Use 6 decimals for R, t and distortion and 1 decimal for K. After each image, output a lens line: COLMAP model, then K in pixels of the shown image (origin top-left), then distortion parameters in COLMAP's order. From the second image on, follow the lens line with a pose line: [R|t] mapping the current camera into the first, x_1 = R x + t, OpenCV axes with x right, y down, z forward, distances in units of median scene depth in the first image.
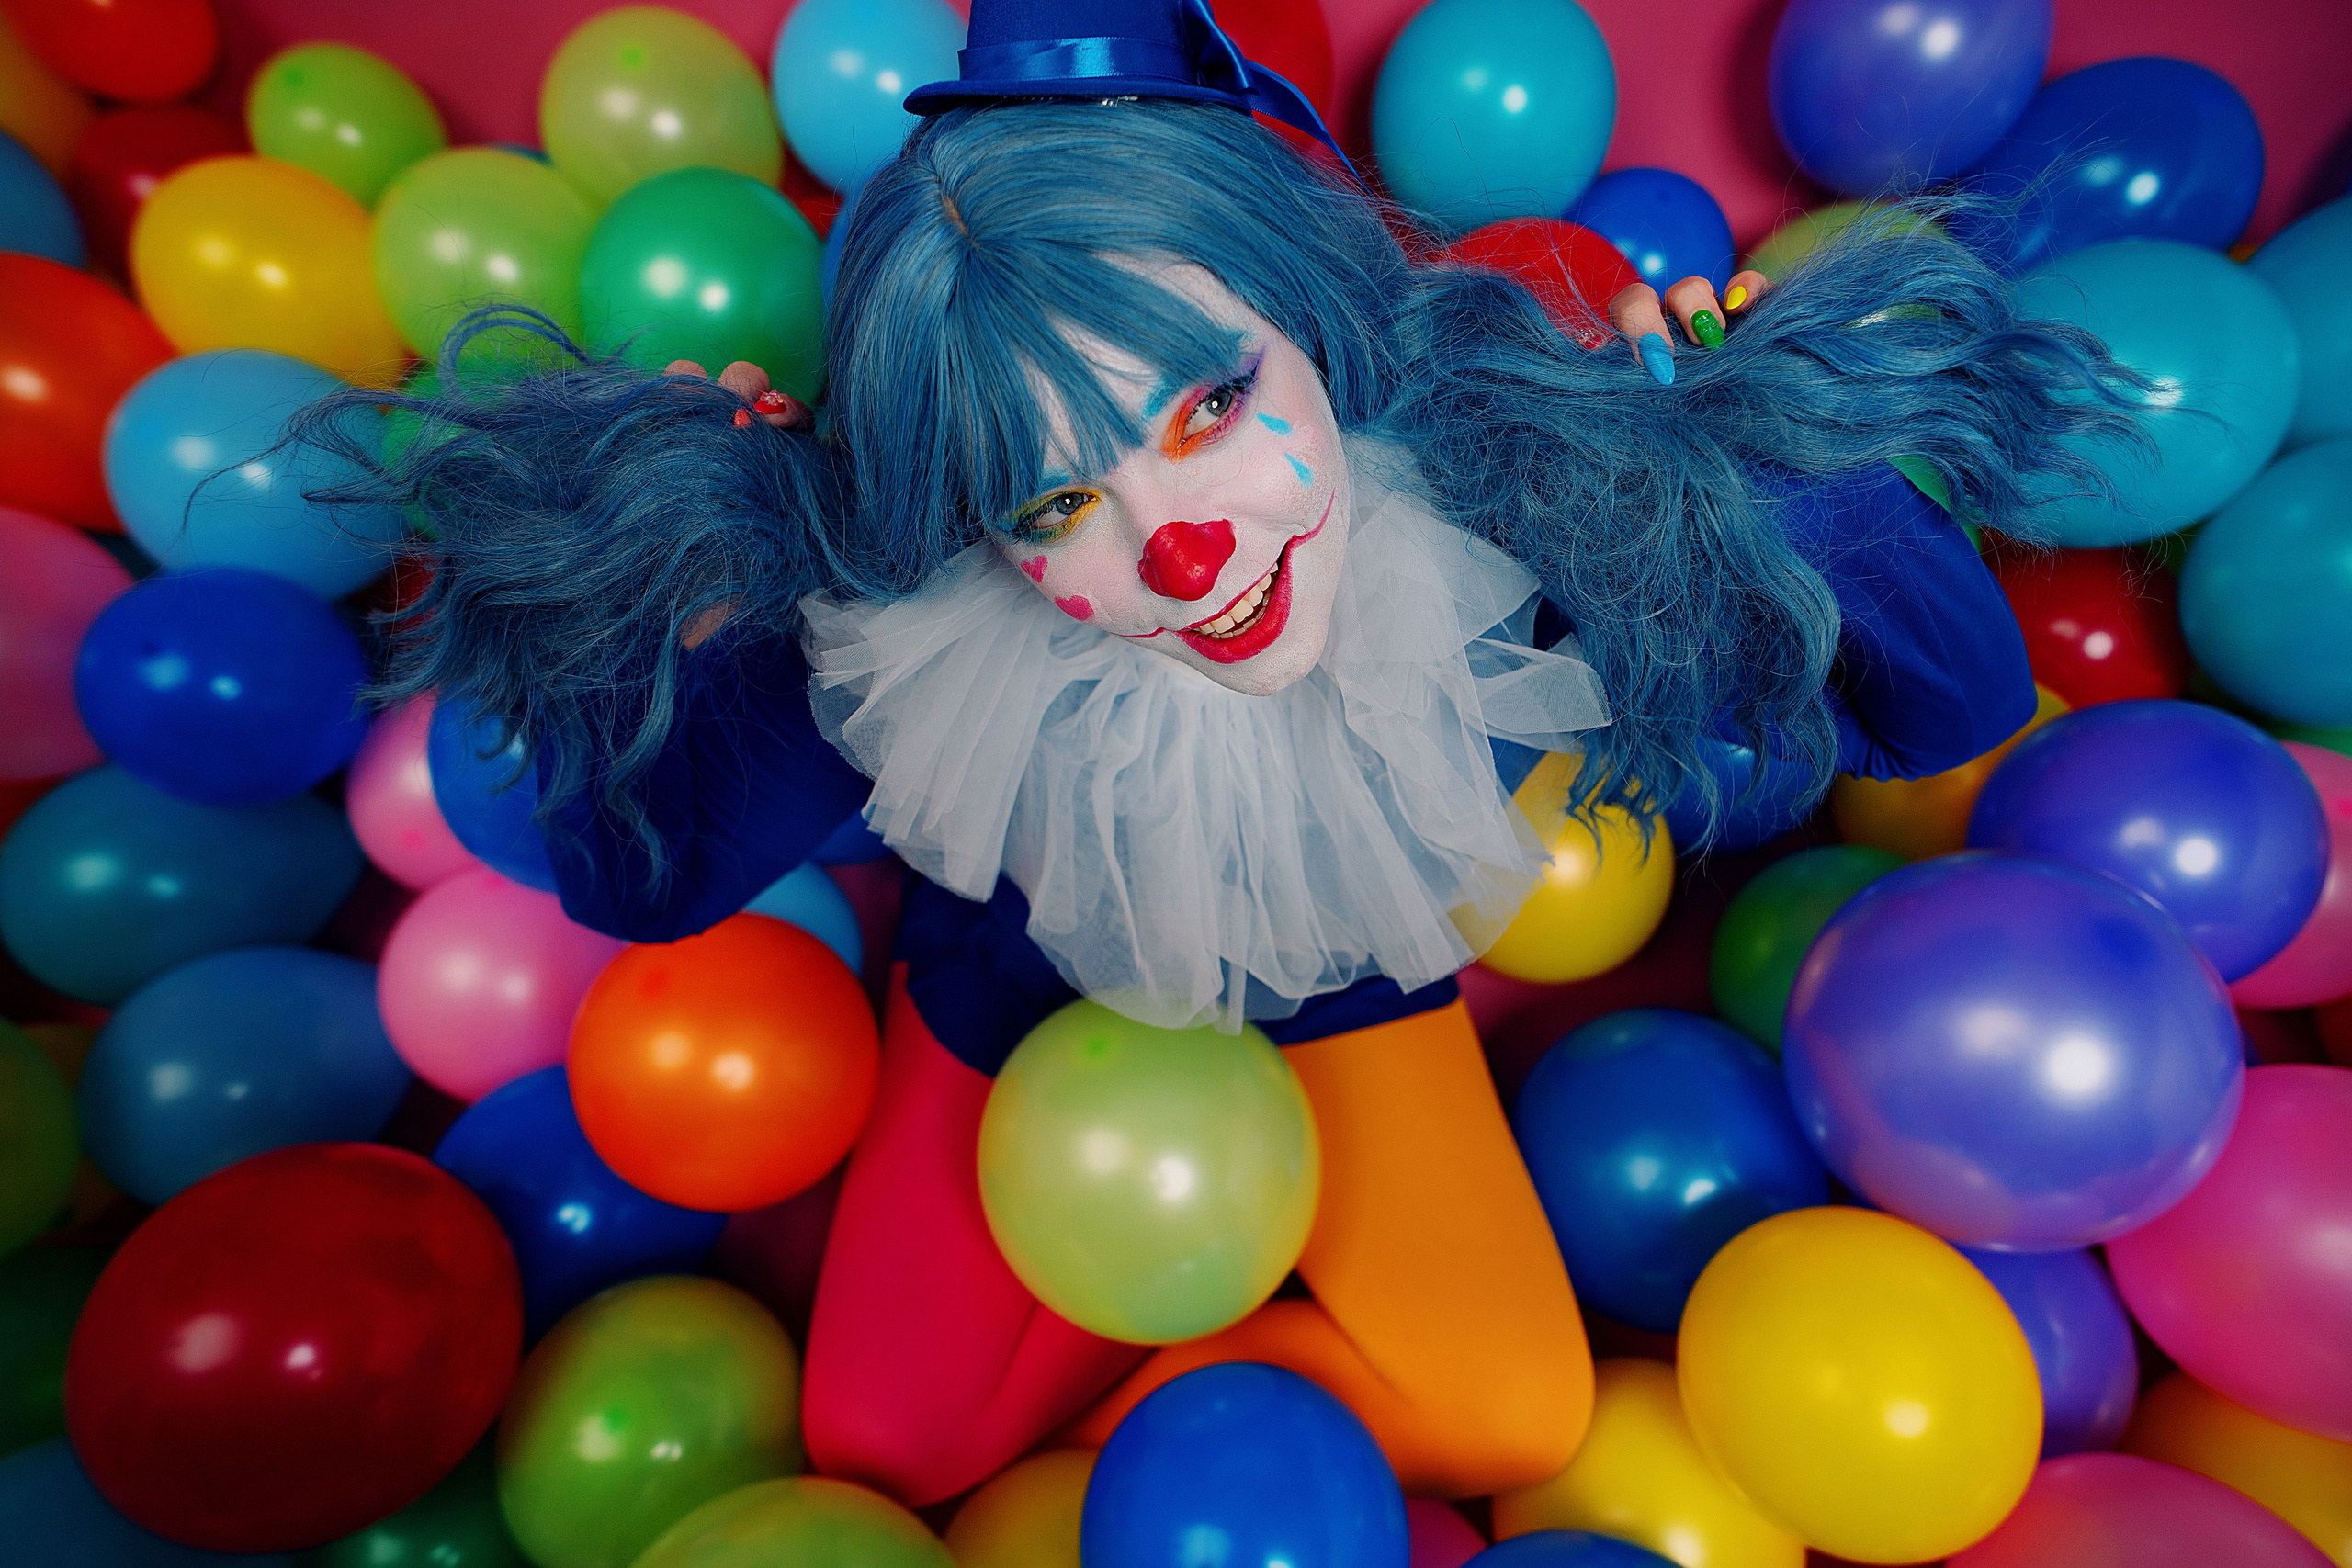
lens RADIAL K [[1380.6, 0, 1179.8], [0, 1380.6, 783.7], [0, 0, 1]] dist [-0.000763, 0.001905]
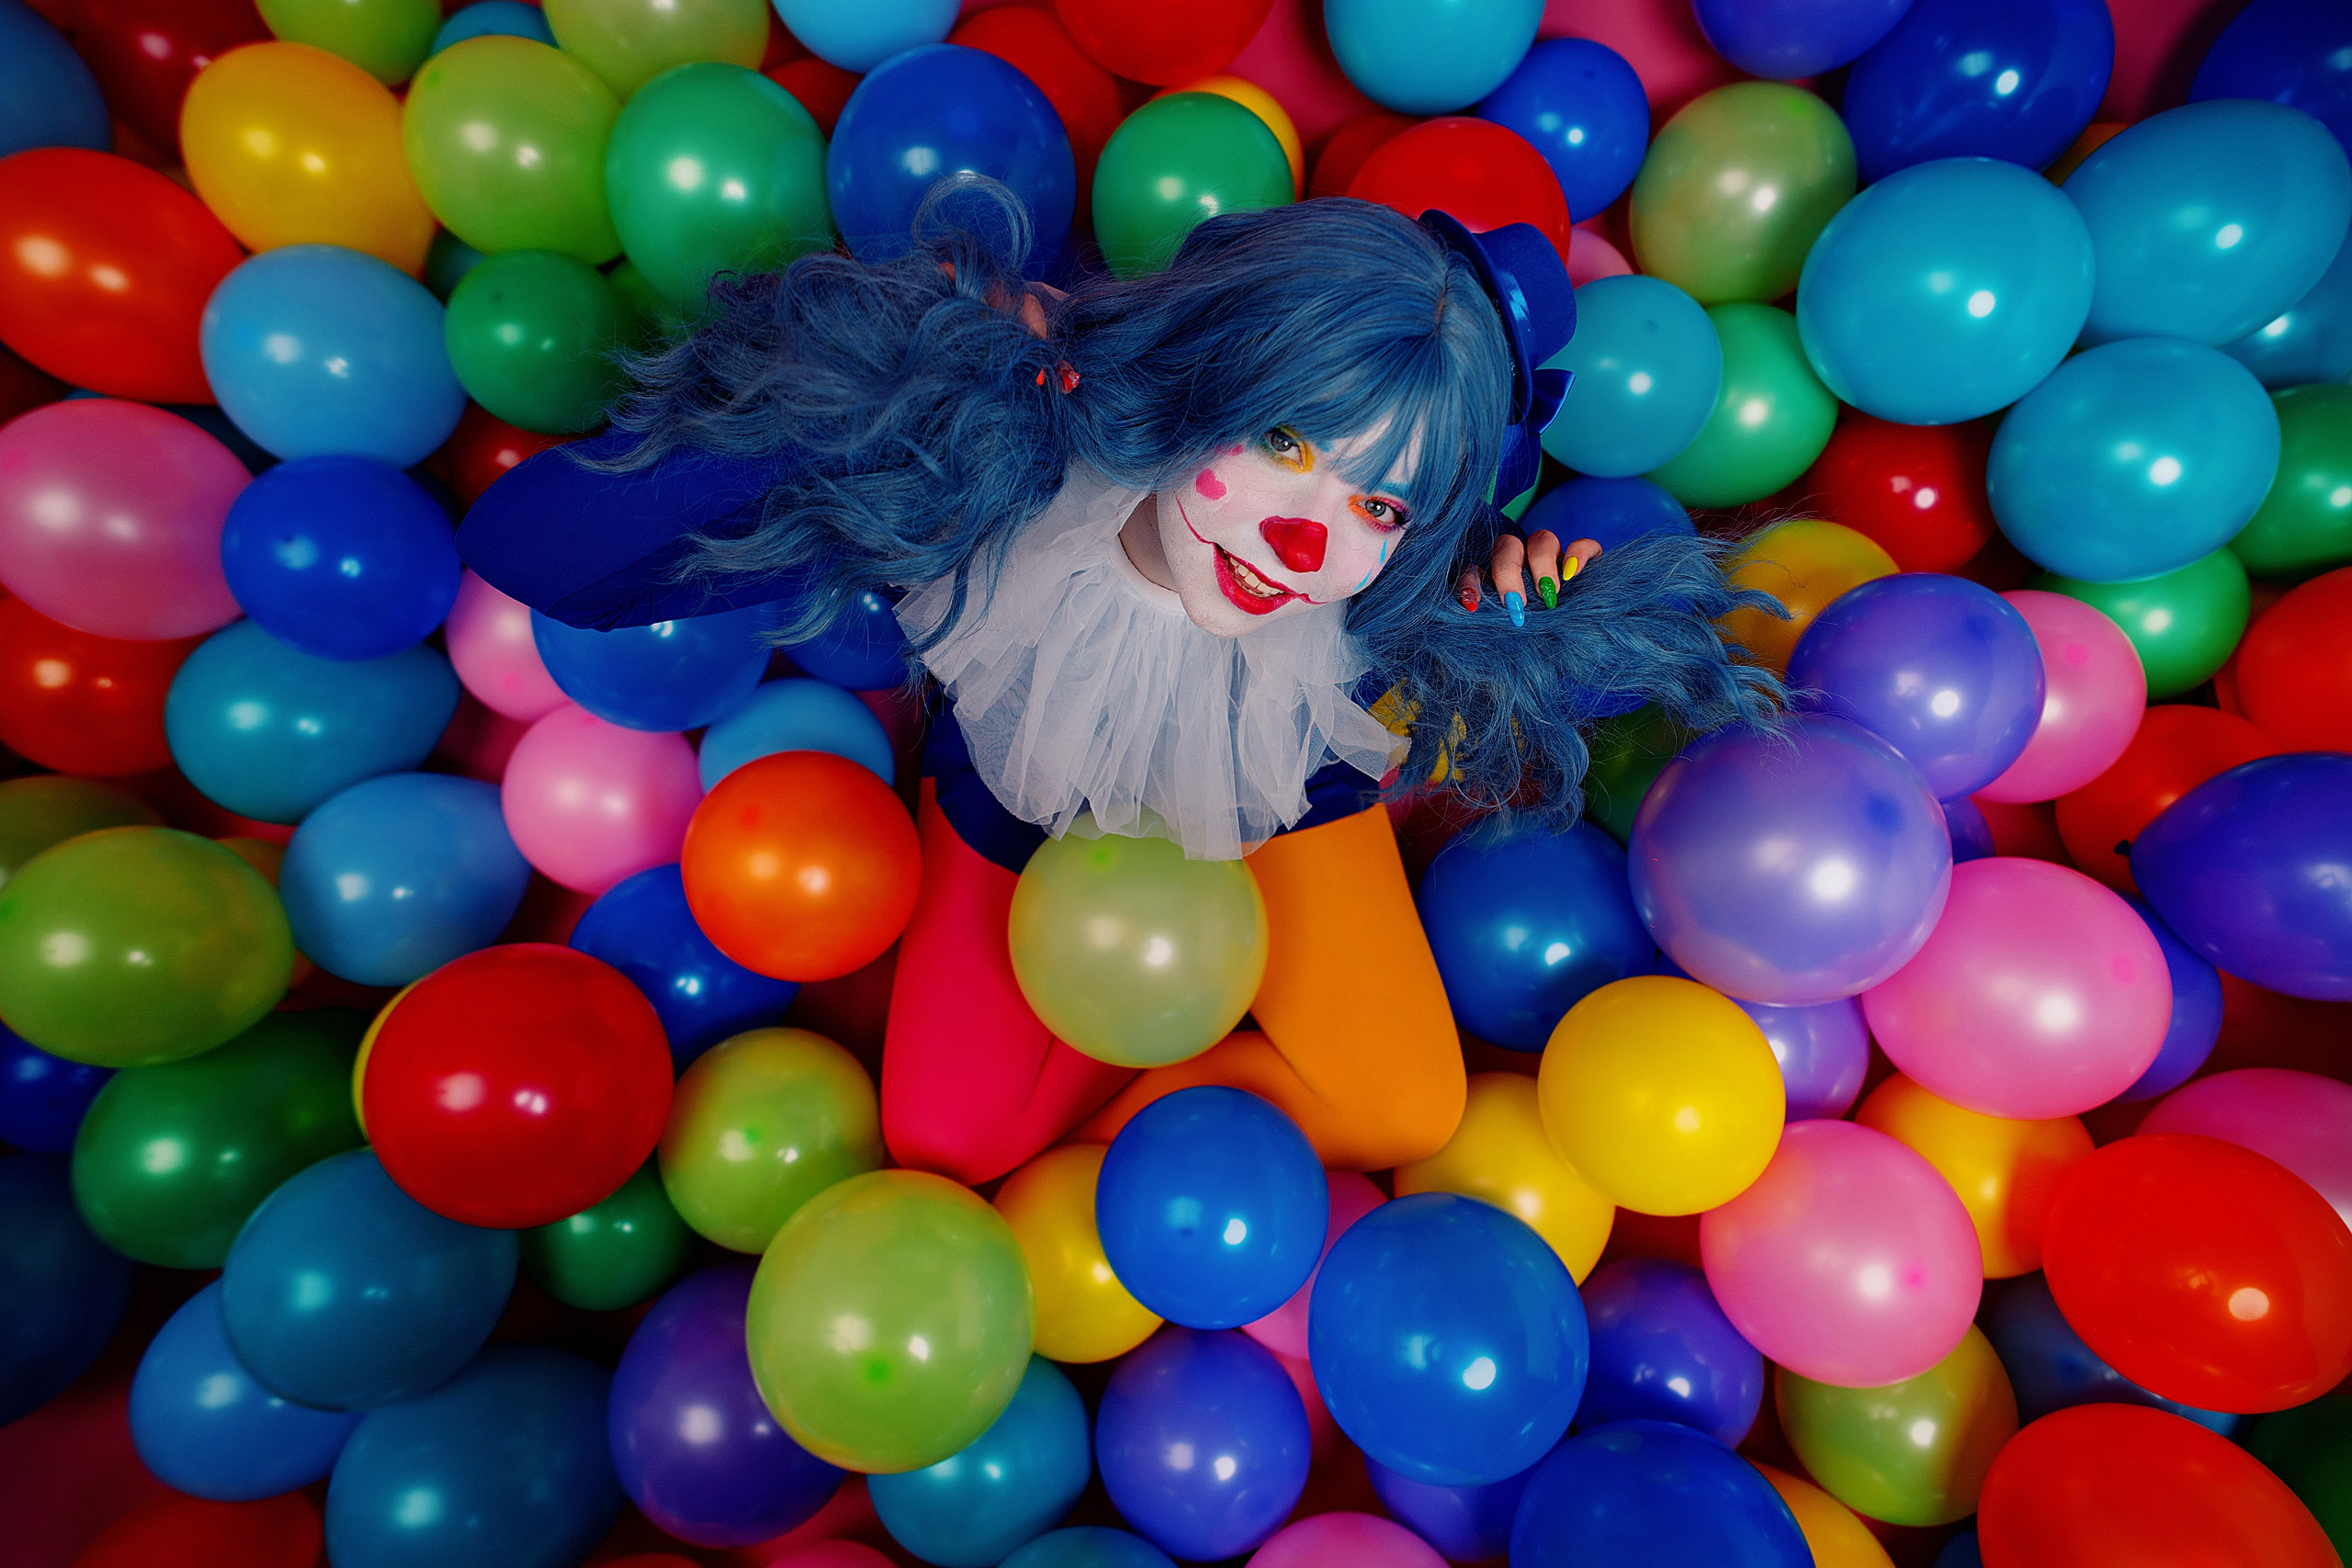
lens RADIAL K [[1380.6, 0, 1181.2], [0, 1380.6, 793.9], [0, 0, 1]] dist [-0.000763, 0.001905]
pose [[0.999361, -0.014491, 0.032670, -0.021004], [0.006968, 0.975569, 0.219583, -0.137929], [-0.035054, -0.219215, 0.975047, -0.228114]]
